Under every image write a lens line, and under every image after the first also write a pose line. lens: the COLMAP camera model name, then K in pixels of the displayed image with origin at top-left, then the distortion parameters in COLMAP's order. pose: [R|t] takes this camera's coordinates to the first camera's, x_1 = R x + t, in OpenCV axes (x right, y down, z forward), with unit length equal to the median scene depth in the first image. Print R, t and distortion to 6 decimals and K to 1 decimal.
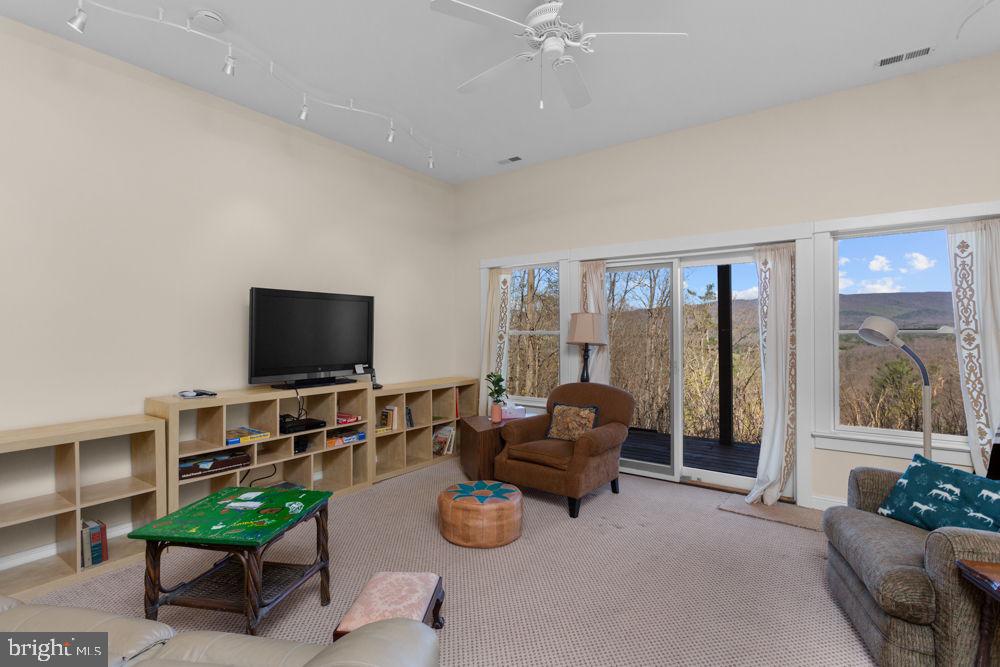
lens RADIAL K [[470.8, 0, 500.0], [0, 470.8, 333.5], [0, 0, 1]] dist [0.002999, 0.000399]
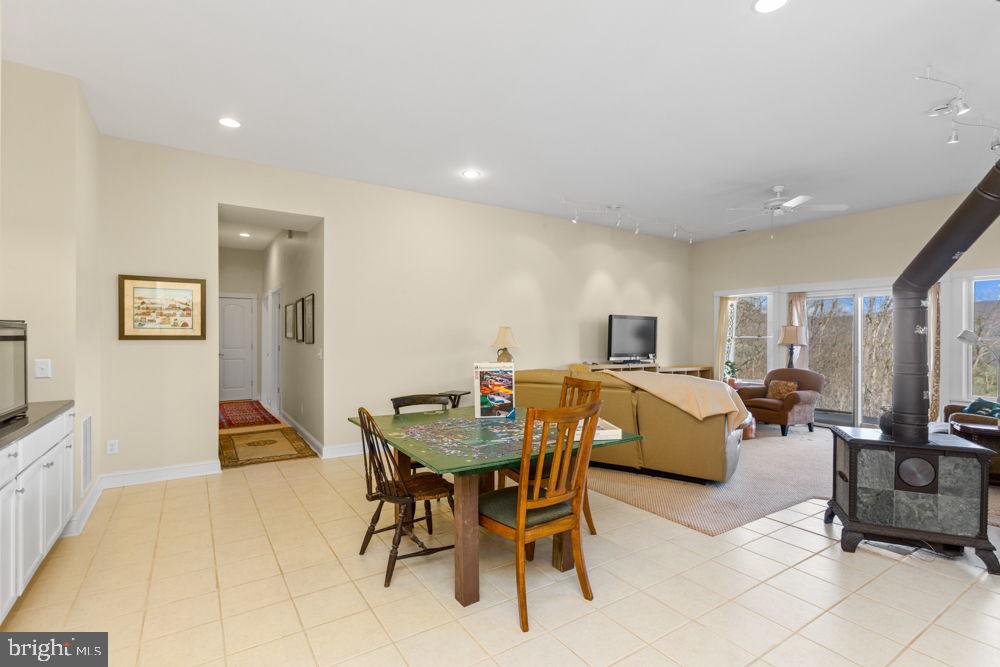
lens RADIAL K [[470.8, 0, 500.0], [0, 470.8, 333.5], [0, 0, 1]] dist [0.002999, 0.000399]
pose [[0.933349, 0.004505, -0.358941, -0.181117], [-0.008334, 0.999924, -0.009122, 0.006685], [0.358872, 0.011505, 0.933316, -0.924652]]
